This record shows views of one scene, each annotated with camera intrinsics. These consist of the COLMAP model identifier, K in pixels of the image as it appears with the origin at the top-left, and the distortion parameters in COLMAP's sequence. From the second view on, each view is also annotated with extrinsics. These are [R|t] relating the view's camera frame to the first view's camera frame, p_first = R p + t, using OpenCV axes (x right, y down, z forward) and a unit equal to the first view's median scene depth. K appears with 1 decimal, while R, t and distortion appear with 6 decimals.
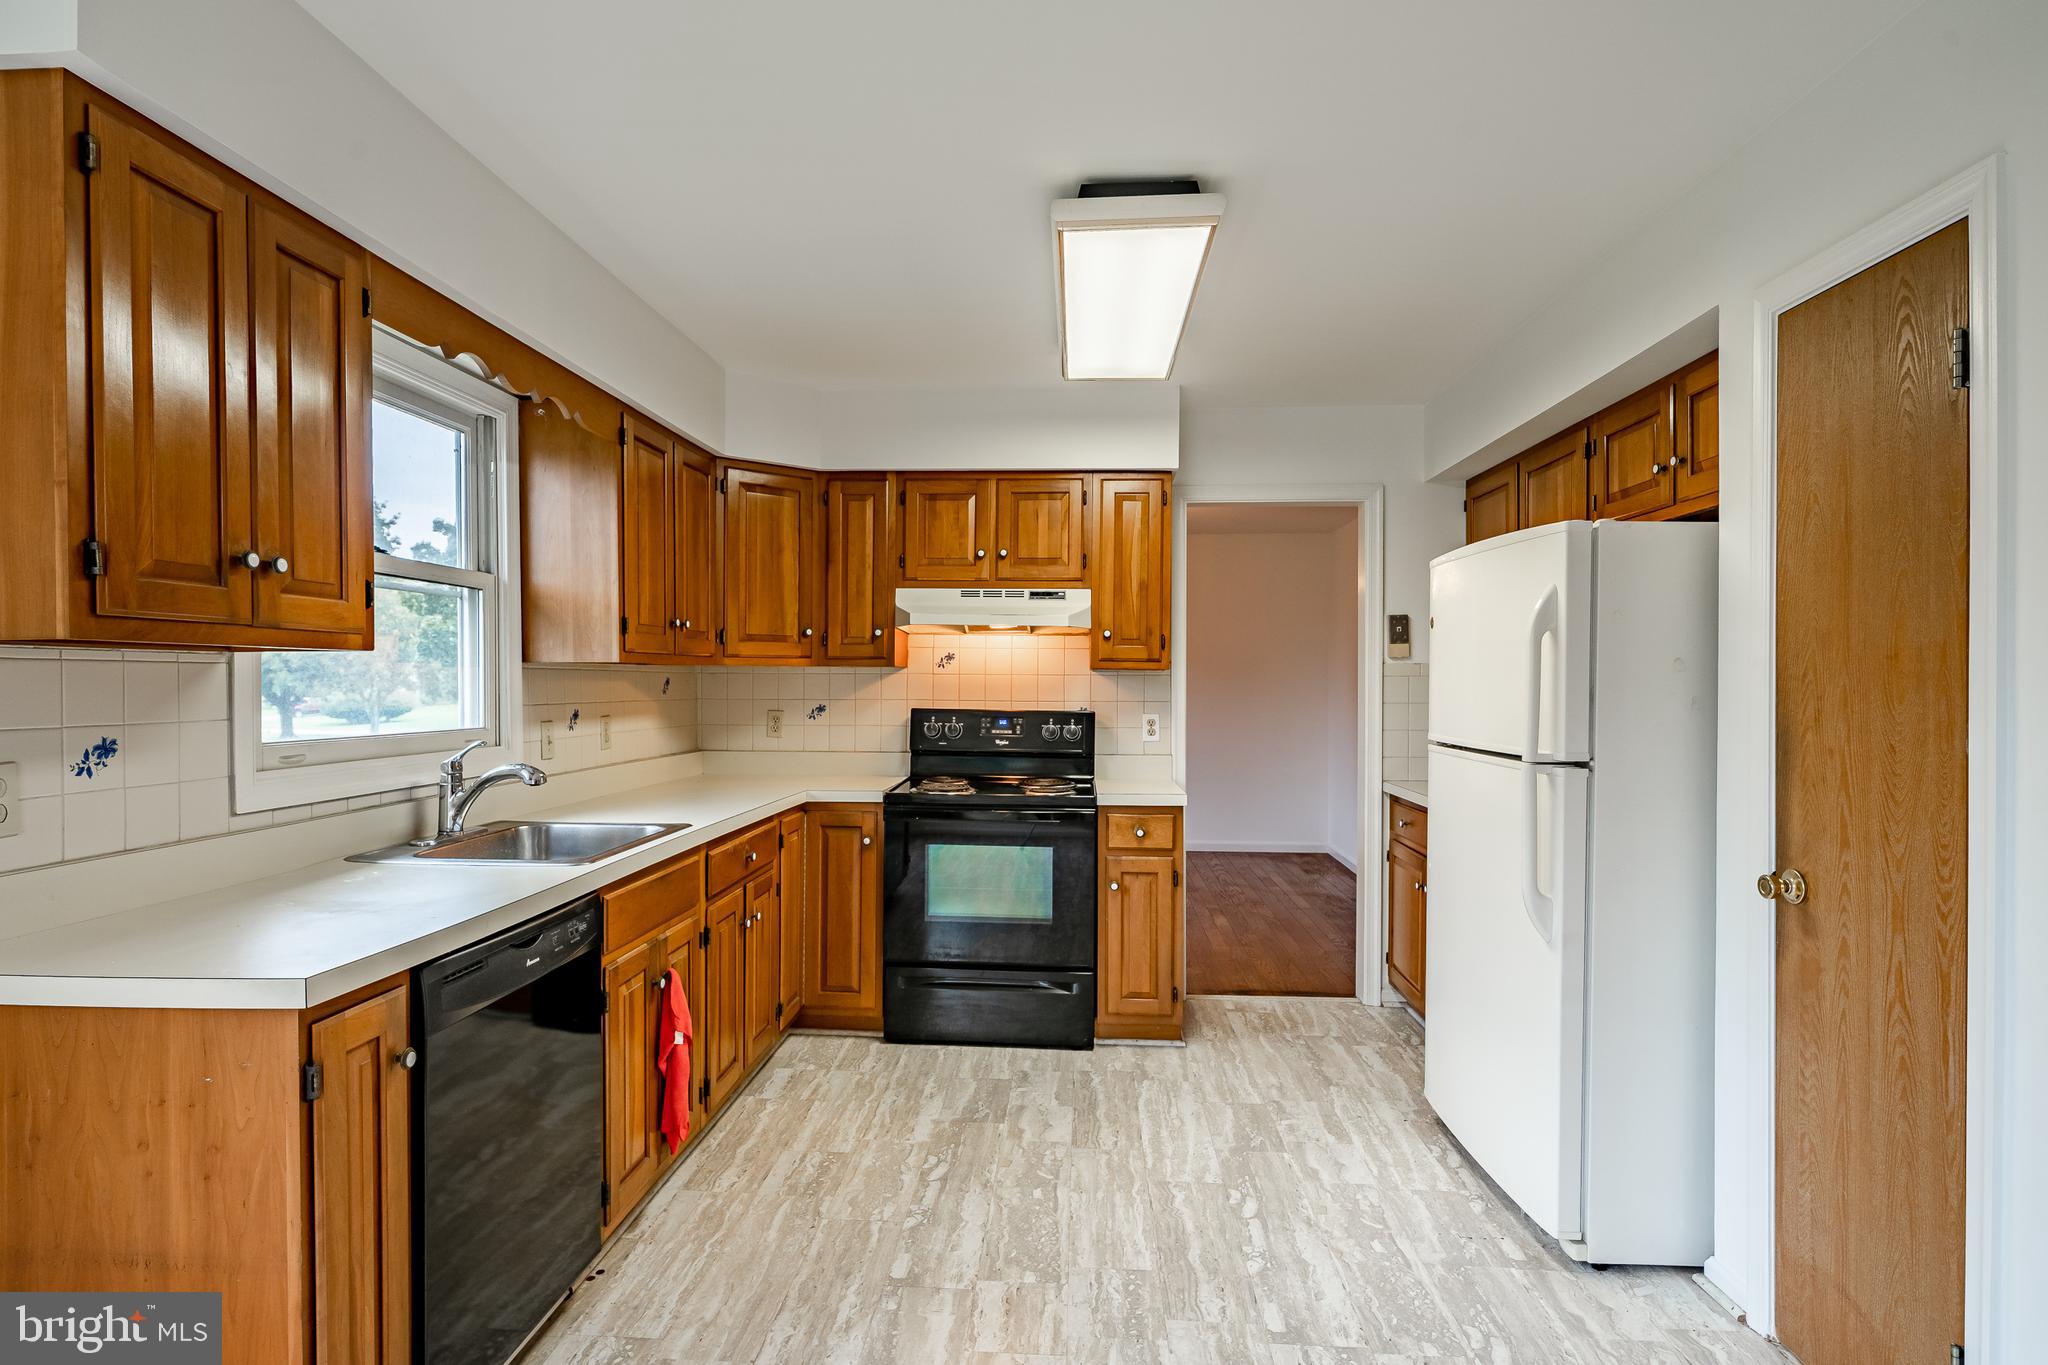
lens RADIAL K [[1059.9, 0, 1015.1], [0, 1059.9, 690.0], [0, 0, 1]] dist [0.001973, -0.000425]
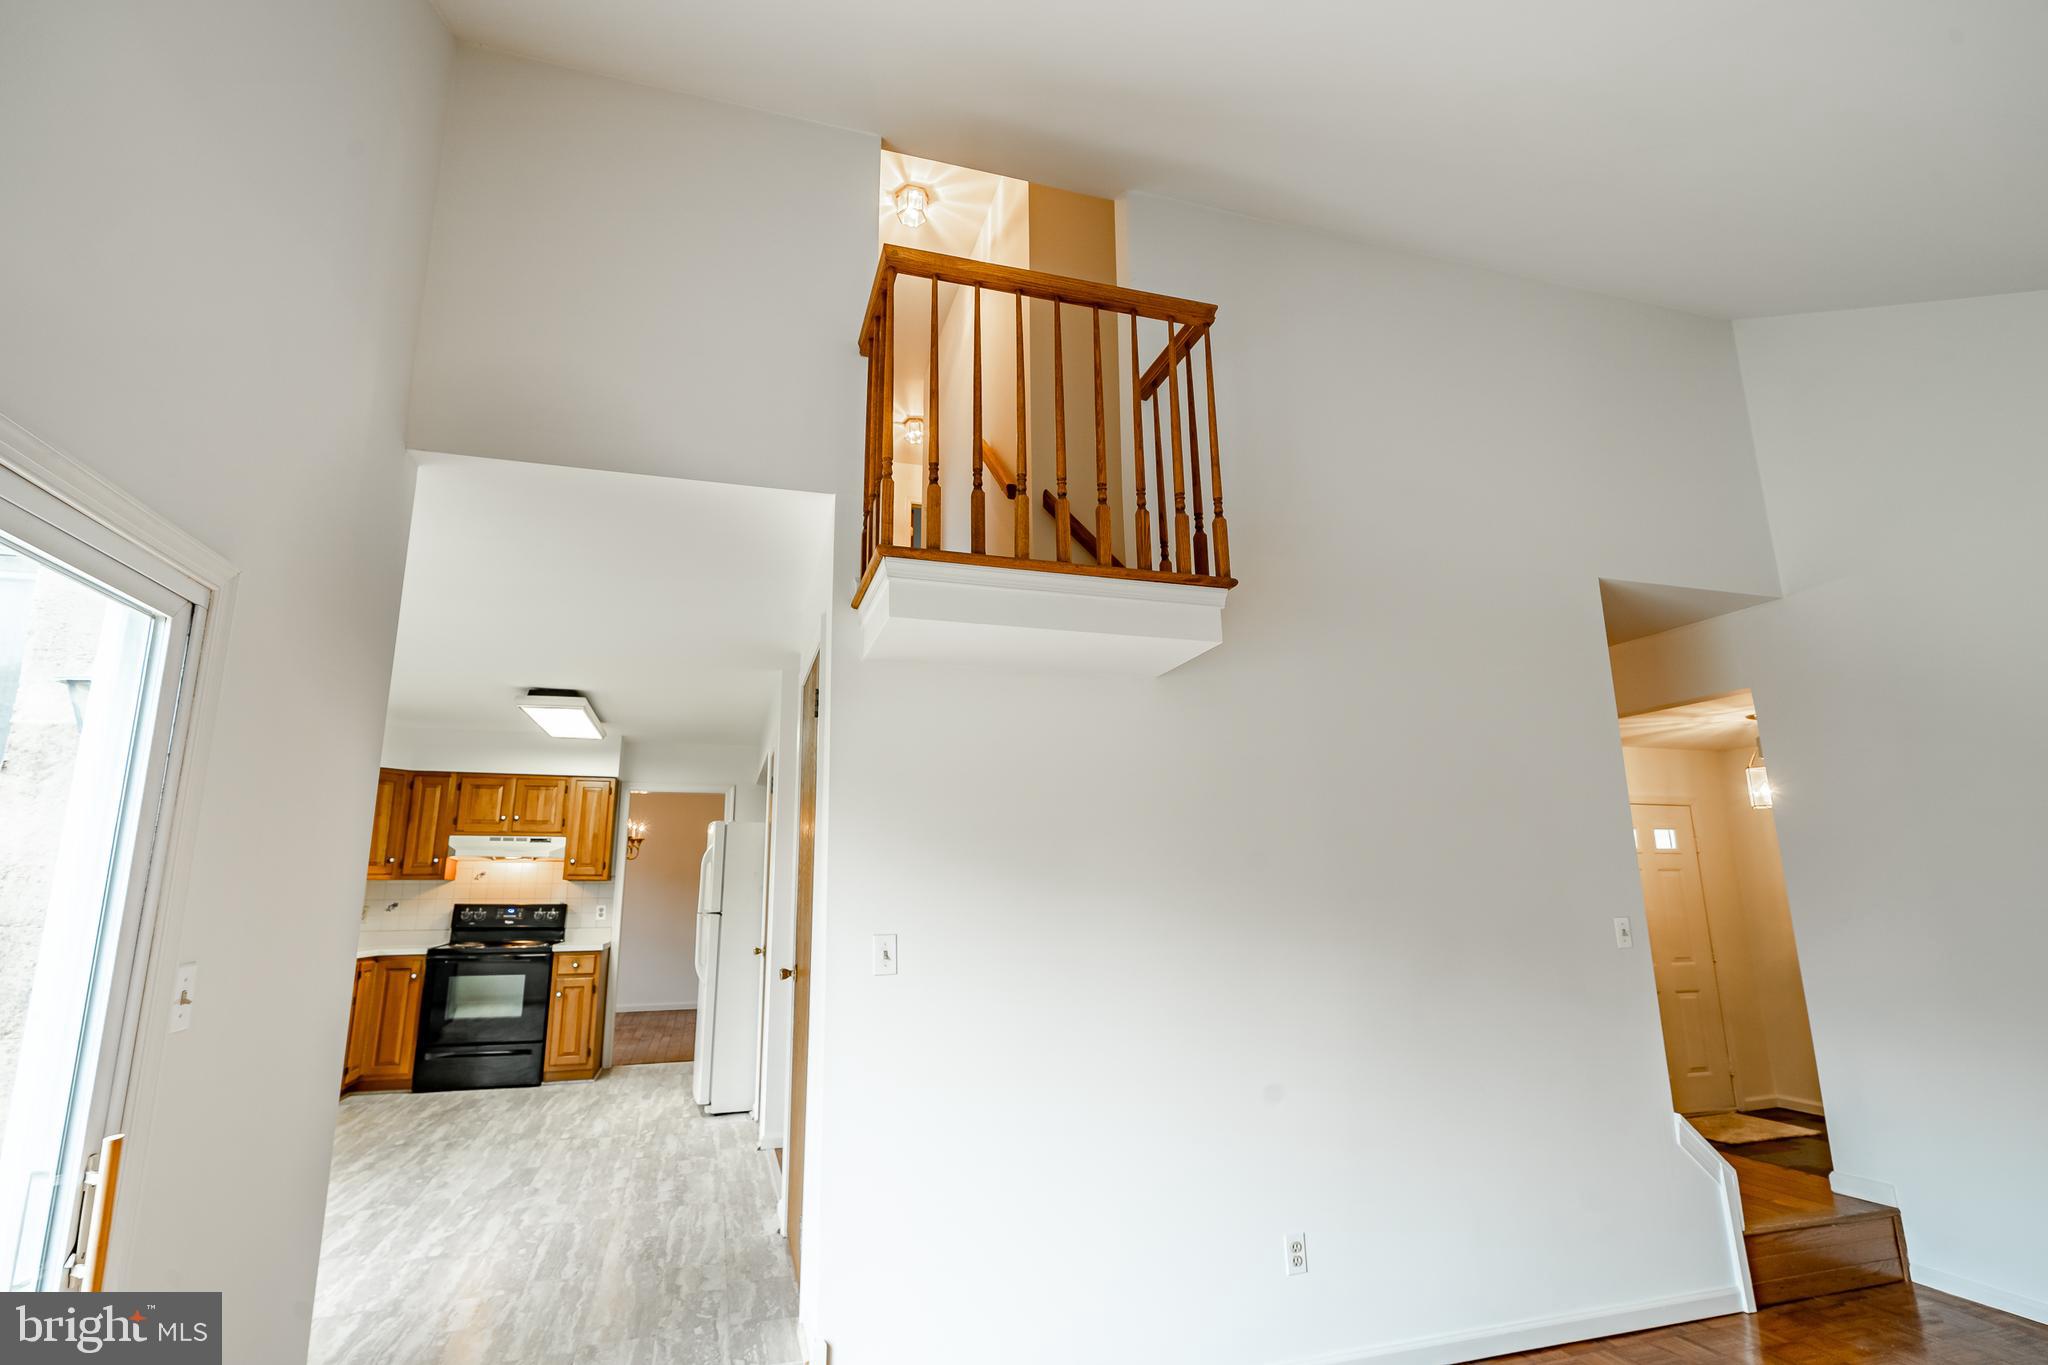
lens RADIAL K [[962.6, 0, 1012.2], [0, 962.6, 689.0], [0, 0, 1]] dist [-0.000840, 0.000037]
pose [[0.933916, 0.062334, 0.352015, 0.195947], [0.016764, 0.975962, -0.217297, 0.034394], [-0.357098, 0.208838, 0.910422, -0.922823]]
